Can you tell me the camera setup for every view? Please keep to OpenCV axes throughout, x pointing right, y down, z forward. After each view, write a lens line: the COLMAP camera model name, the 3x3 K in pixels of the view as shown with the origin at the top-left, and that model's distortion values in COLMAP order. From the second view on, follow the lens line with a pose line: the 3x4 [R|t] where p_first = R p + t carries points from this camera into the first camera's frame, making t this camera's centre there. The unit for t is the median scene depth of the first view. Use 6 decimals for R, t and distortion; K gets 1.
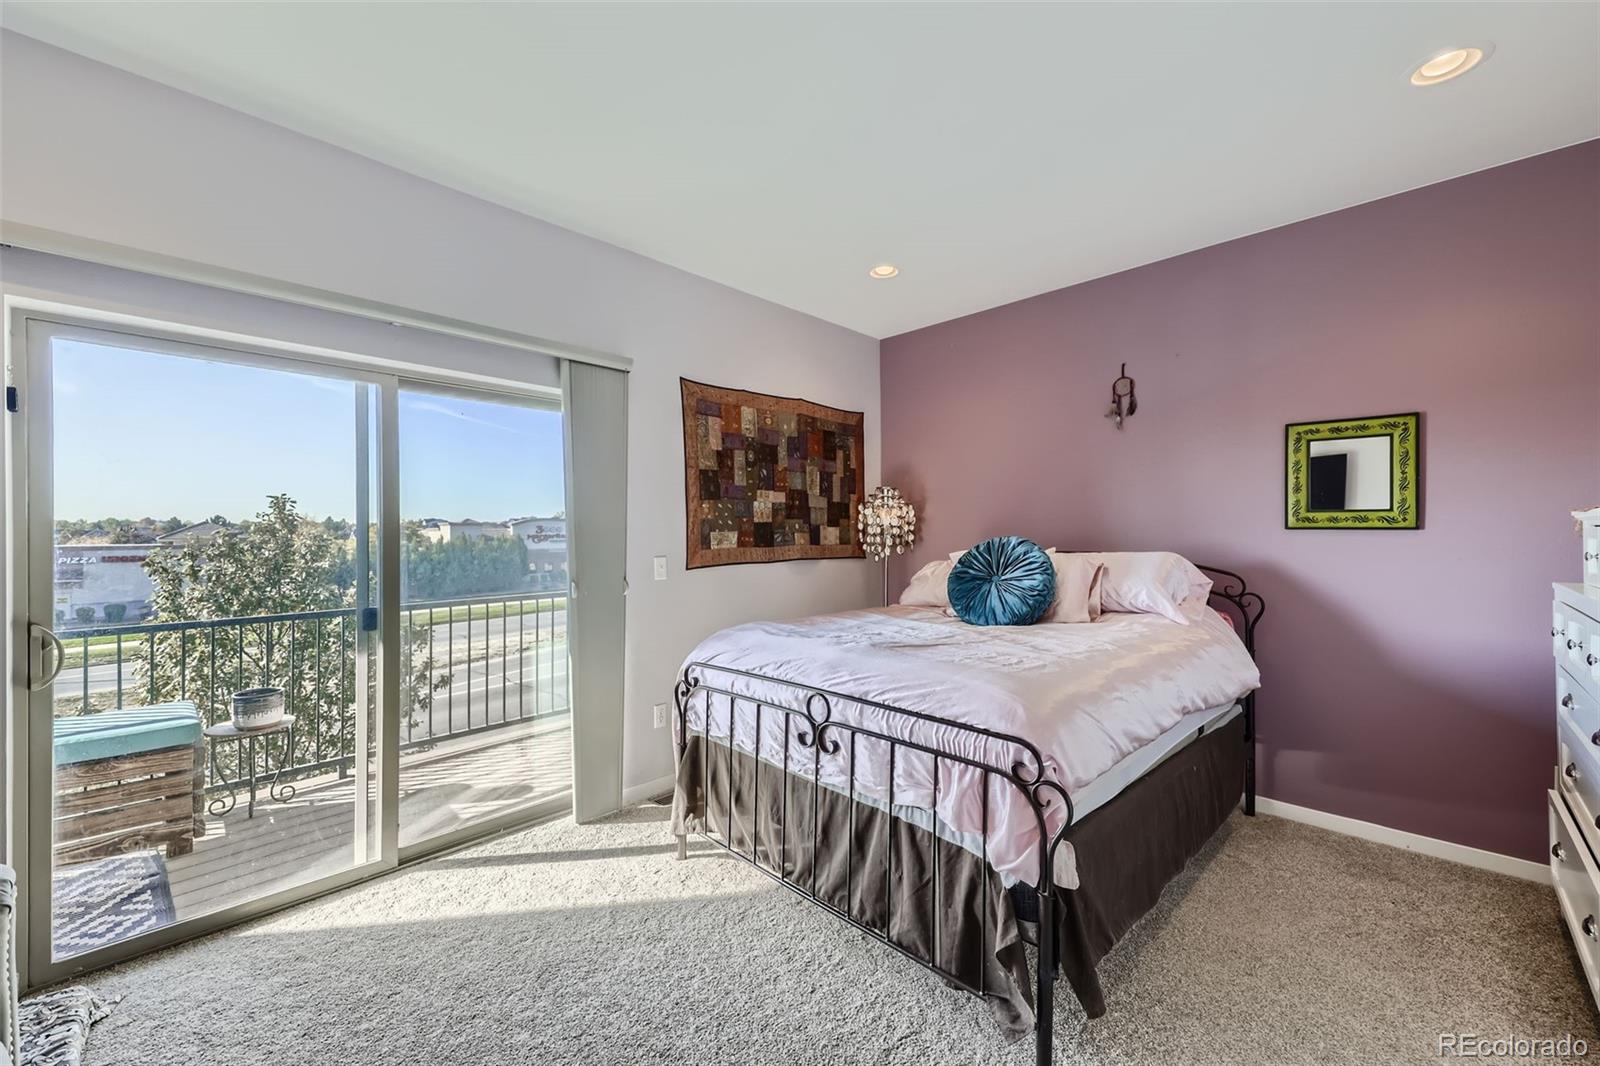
lens RADIAL K [[644.3, 0, 807.1], [0, 644.3, 532.8], [0, 0, 1]] dist [0.001220, -0.000468]
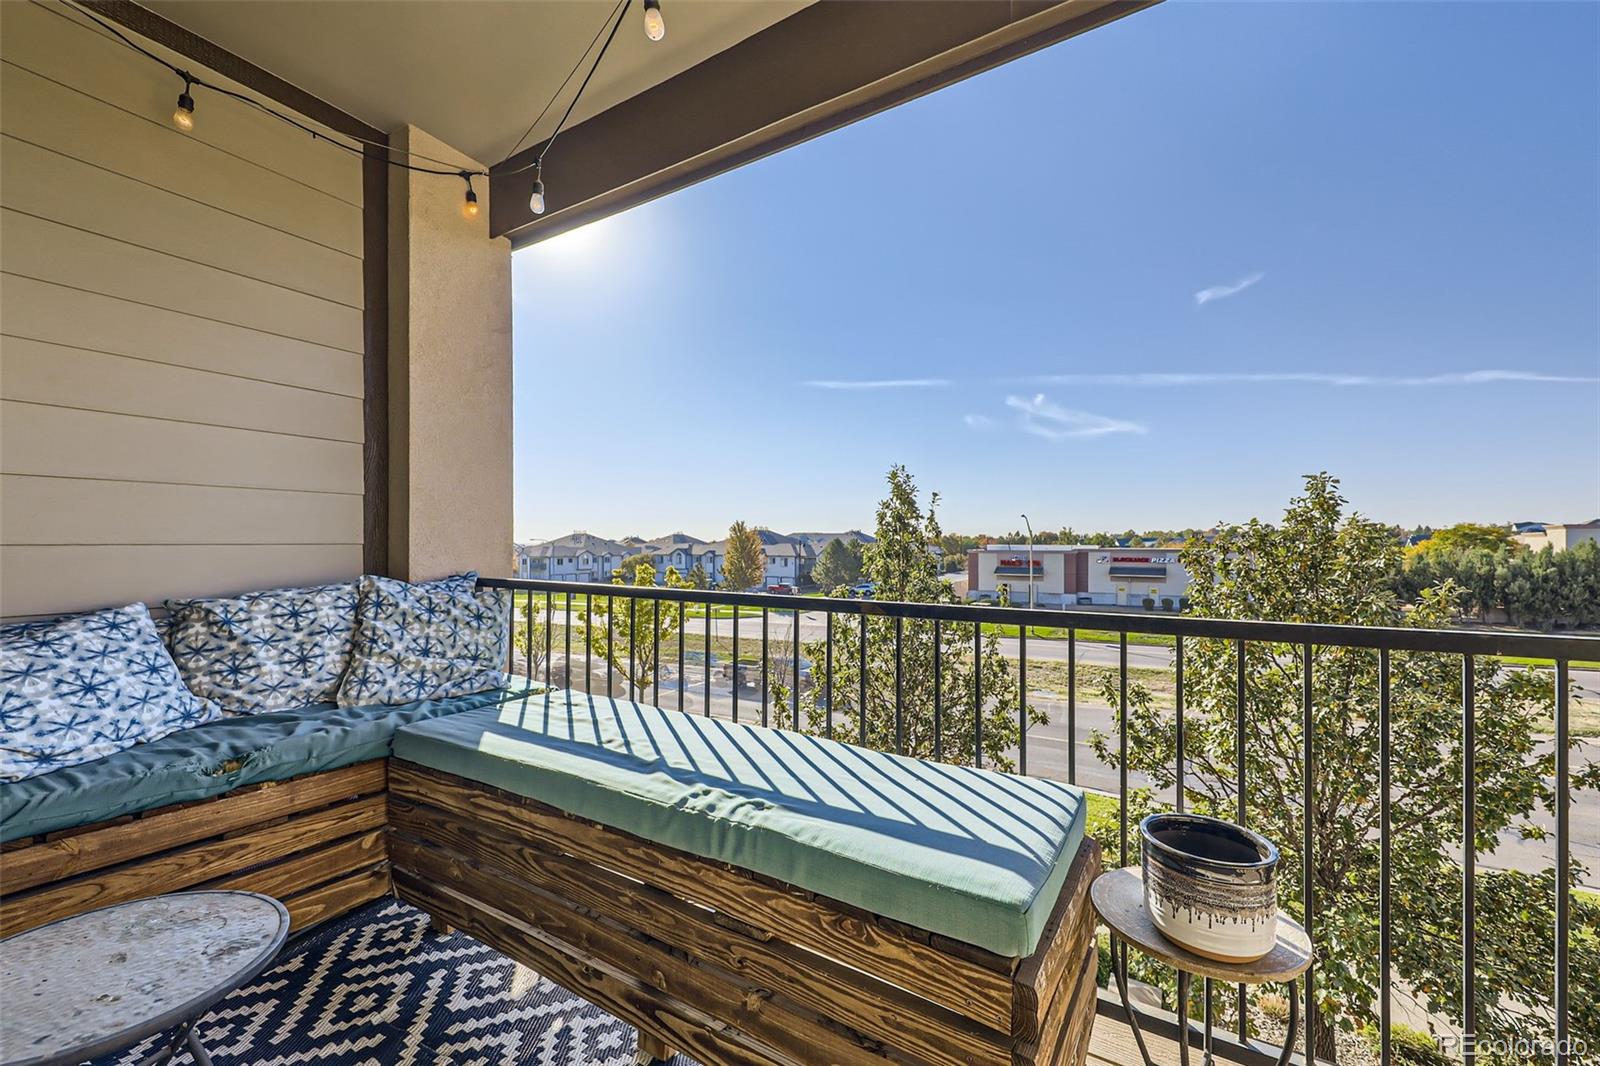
lens RADIAL K [[644.3, 0, 805.8], [0, 644.3, 536.2], [0, 0, 1]] dist [0.001220, -0.000468]
pose [[0.204739, -0.006777, -0.978793, -0.171767], [-0.004093, 0.999961, -0.007779, 0.027198], [0.978808, 0.005599, 0.204704, 0.222493]]
